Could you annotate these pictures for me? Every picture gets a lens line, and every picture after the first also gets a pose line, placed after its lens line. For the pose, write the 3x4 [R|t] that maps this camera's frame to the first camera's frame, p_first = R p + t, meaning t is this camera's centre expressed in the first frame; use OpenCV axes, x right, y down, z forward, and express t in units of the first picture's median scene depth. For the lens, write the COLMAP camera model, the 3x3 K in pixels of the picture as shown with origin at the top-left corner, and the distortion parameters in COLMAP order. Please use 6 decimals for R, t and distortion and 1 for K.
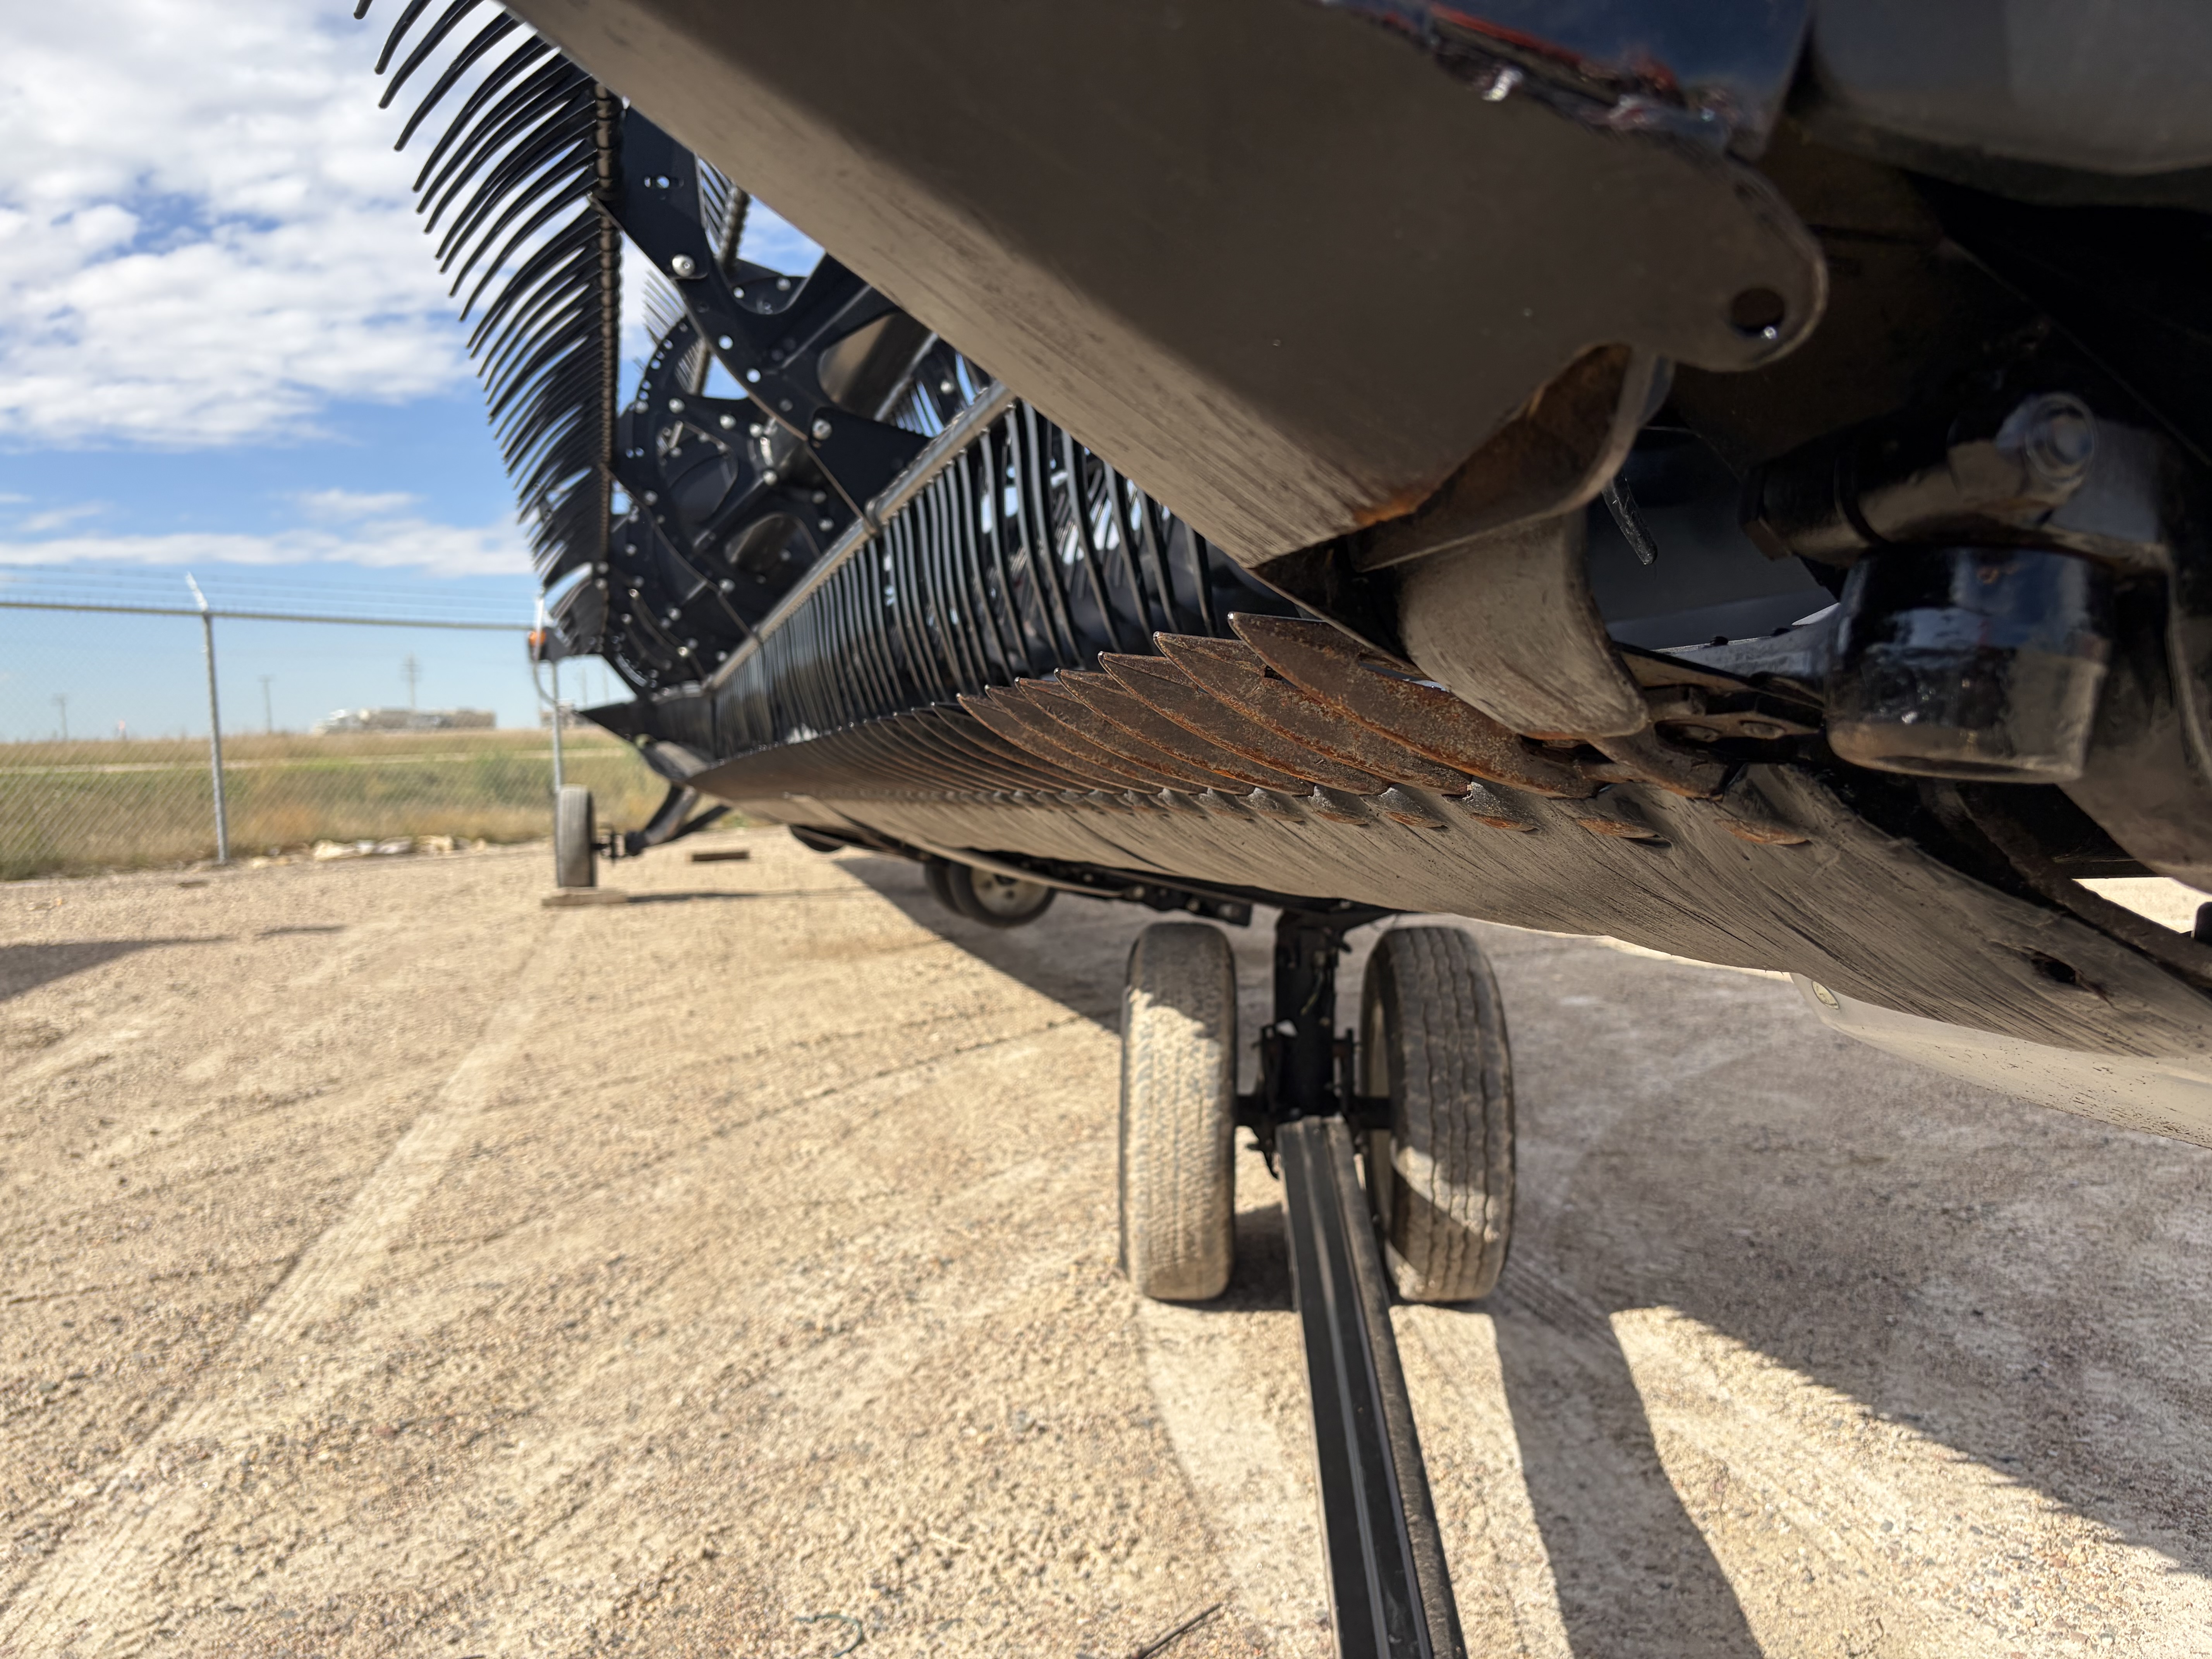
lens RADIAL K [[1687.9, 0, 1106.0], [0, 1687.9, 829.5], [0, 0, 1]] dist [0.059145, -0.068902]
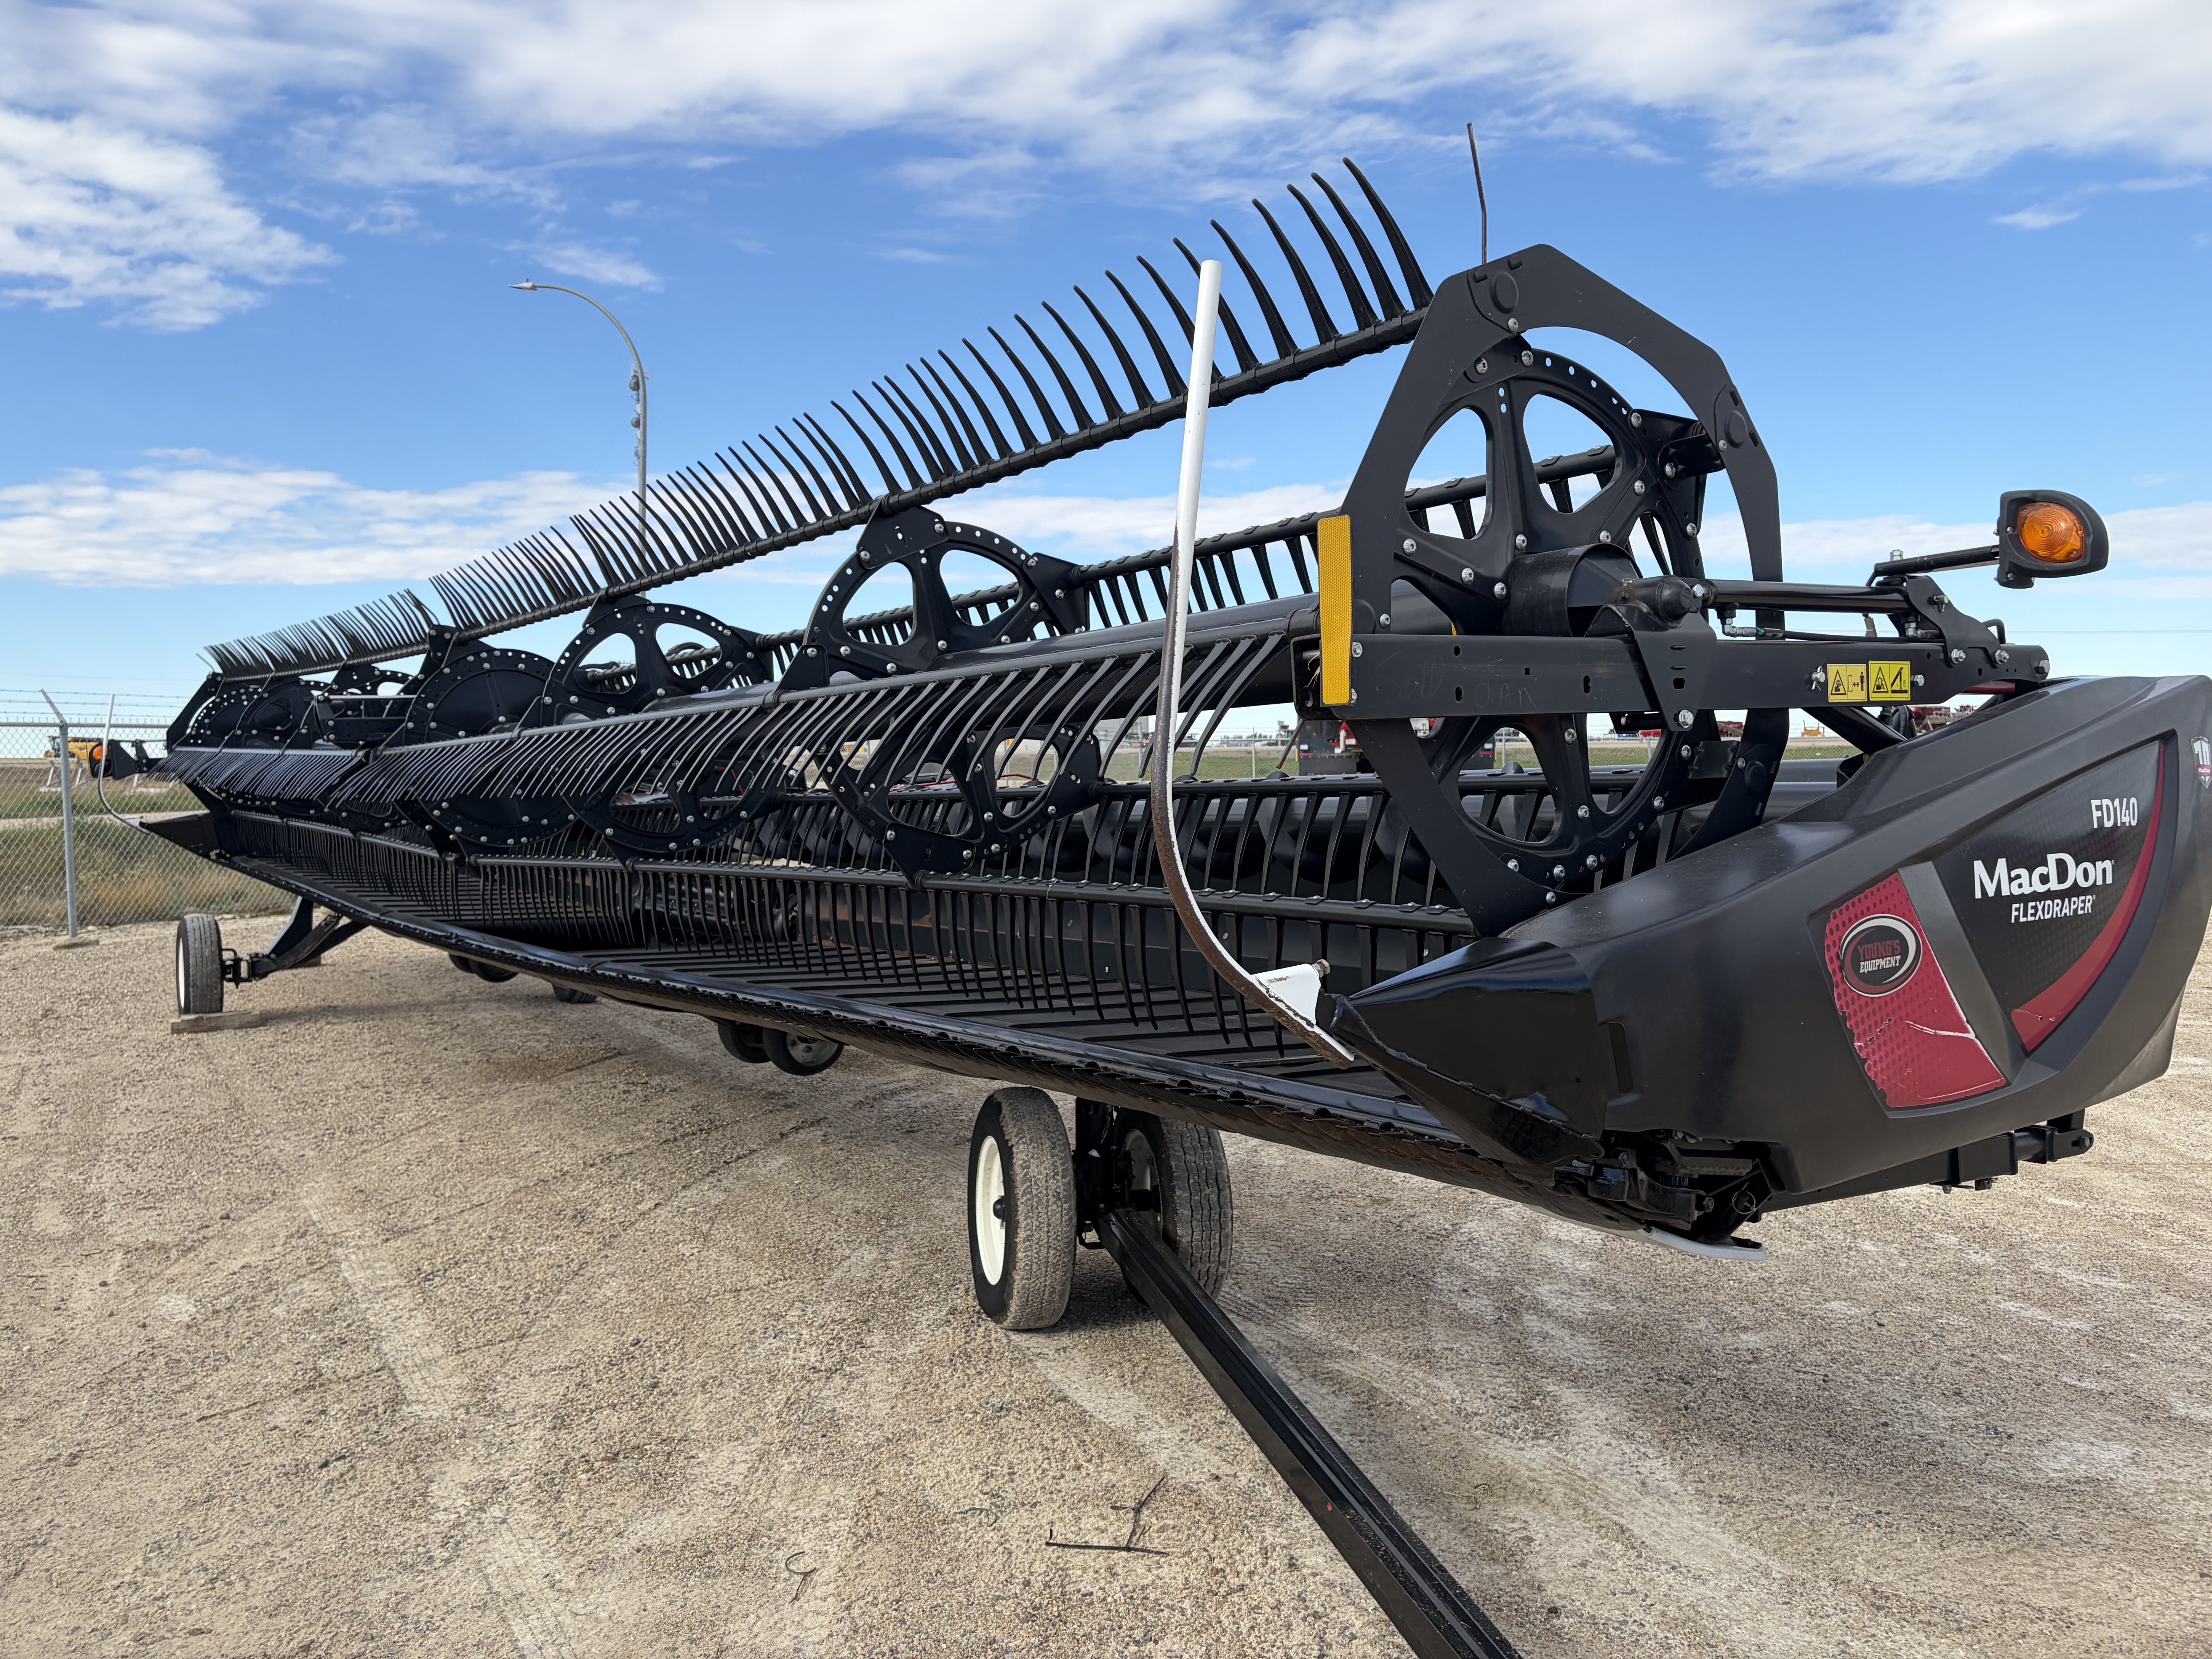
lens RADIAL K [[1687.9, 0, 1106.0], [0, 1687.9, 829.5], [0, 0, 1]] dist [0.059145, -0.068902]
pose [[0.942756, -0.001239, 0.333480, -0.452308], [0.008125, 0.999782, -0.019255, -0.174242], [-0.333384, 0.020862, 0.942560, -0.580530]]
